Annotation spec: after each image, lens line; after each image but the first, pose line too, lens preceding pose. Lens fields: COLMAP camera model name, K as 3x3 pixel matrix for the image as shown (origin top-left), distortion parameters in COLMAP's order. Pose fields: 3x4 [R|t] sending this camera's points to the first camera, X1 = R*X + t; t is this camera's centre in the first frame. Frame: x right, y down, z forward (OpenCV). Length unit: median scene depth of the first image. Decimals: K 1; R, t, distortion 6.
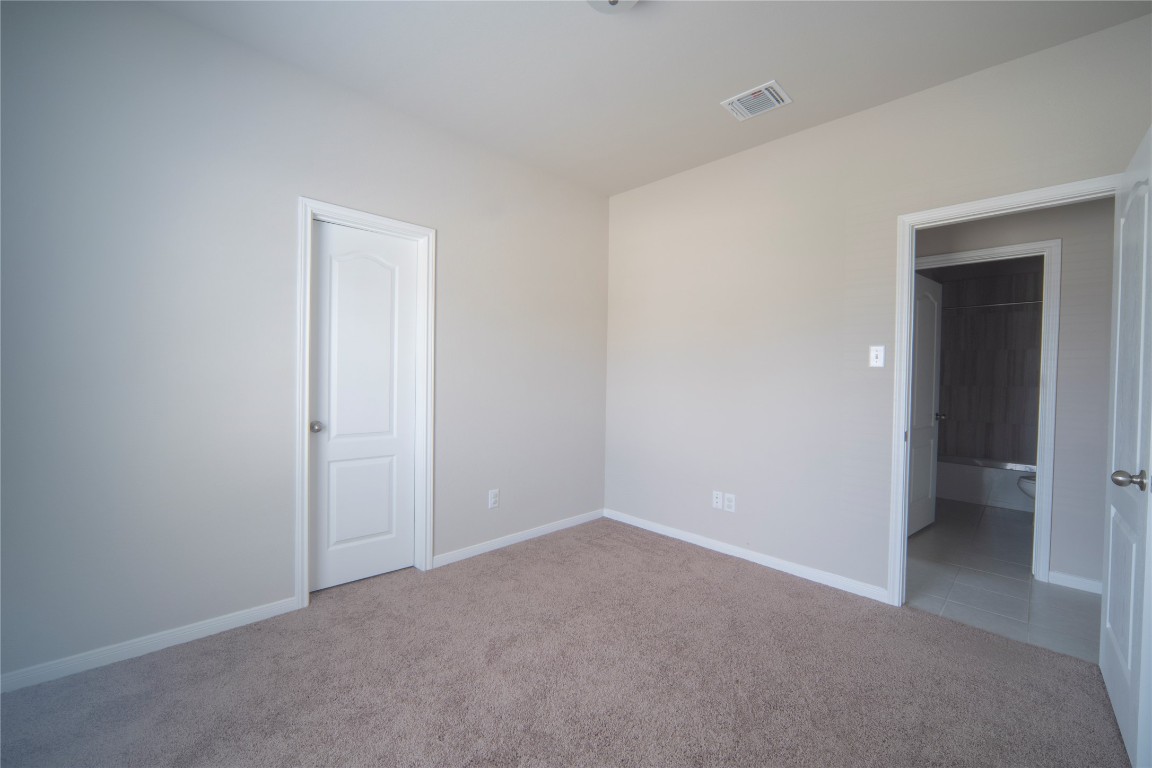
lens RADIAL K [[448.7, 0, 580.4], [0, 448.7, 382.4], [0, 0, 1]] dist [-0.021708, 0.000142]
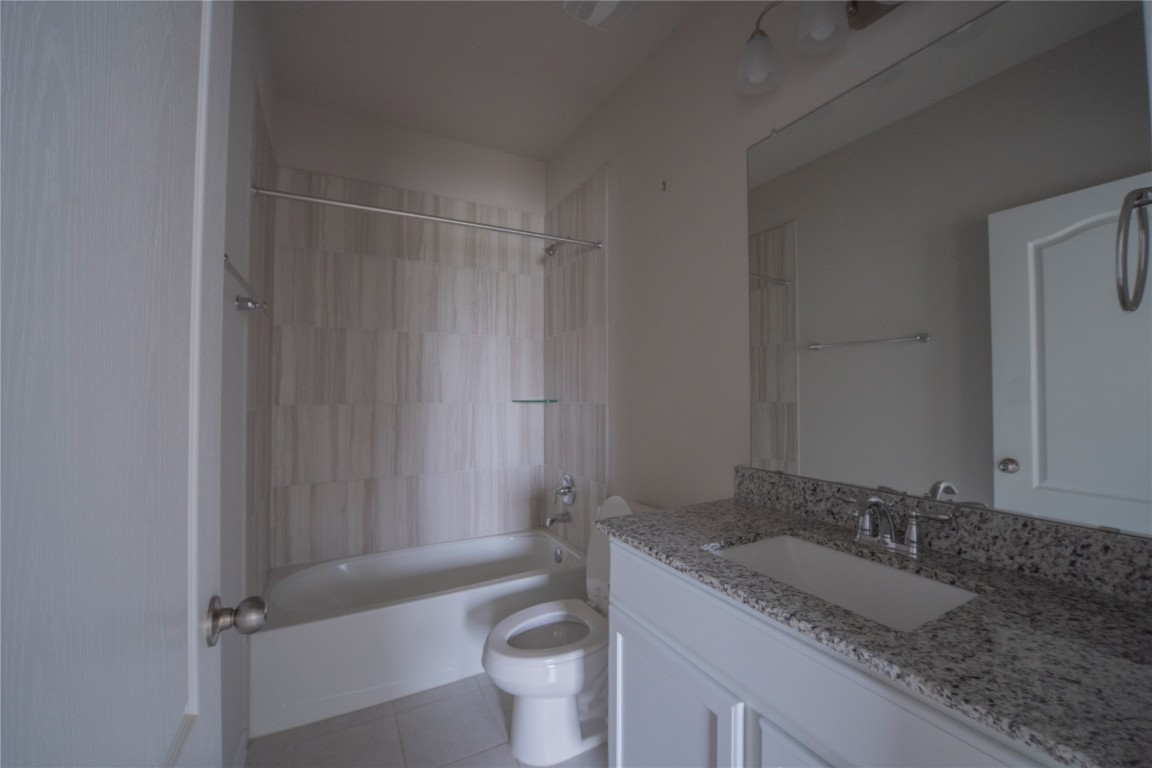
lens RADIAL K [[448.7, 0, 580.4], [0, 448.7, 382.4], [0, 0, 1]] dist [-0.021708, 0.000142]
pose [[0.301806, 0.005118, 0.953356, 0.544331], [0.020522, 0.999719, -0.011863, -0.004192], [-0.953149, 0.023145, 0.301616, 0.646240]]
